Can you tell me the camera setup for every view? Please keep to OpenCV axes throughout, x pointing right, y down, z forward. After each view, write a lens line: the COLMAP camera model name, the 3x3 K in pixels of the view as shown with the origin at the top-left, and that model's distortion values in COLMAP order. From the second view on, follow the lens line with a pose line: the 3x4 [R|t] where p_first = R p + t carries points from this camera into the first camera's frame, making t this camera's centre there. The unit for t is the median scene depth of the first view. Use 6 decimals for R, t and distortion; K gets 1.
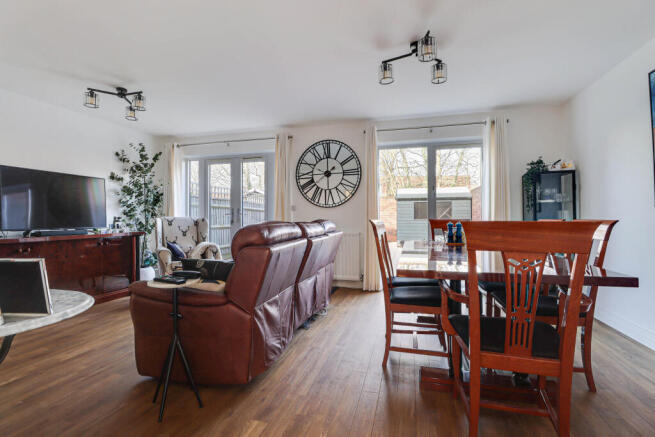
lens RADIAL K [[311.0, 0, 328.6], [0, 311.0, 217.9], [0, 0, 1]] dist [0.001206, 0.000160]
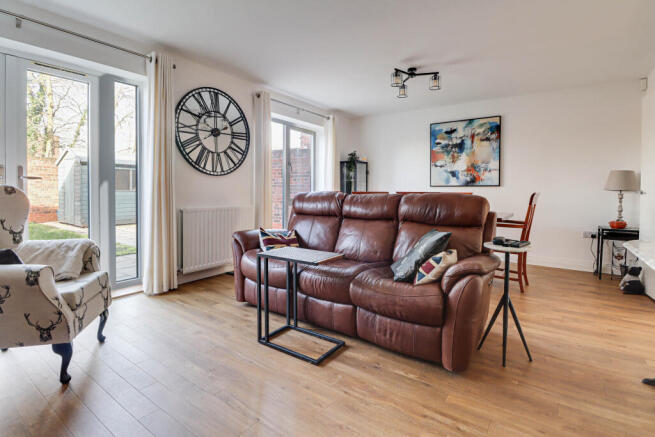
lens RADIAL K [[311.0, 0, 340.3], [0, 311.0, 198.3], [0, 0, 1]] dist [0.001206, 0.000160]
pose [[0.341563, -0.016680, 0.939711, -0.639523], [-0.010918, 0.999705, 0.021713, 0.003946], [-0.939796, -0.017676, 0.341280, 0.434794]]
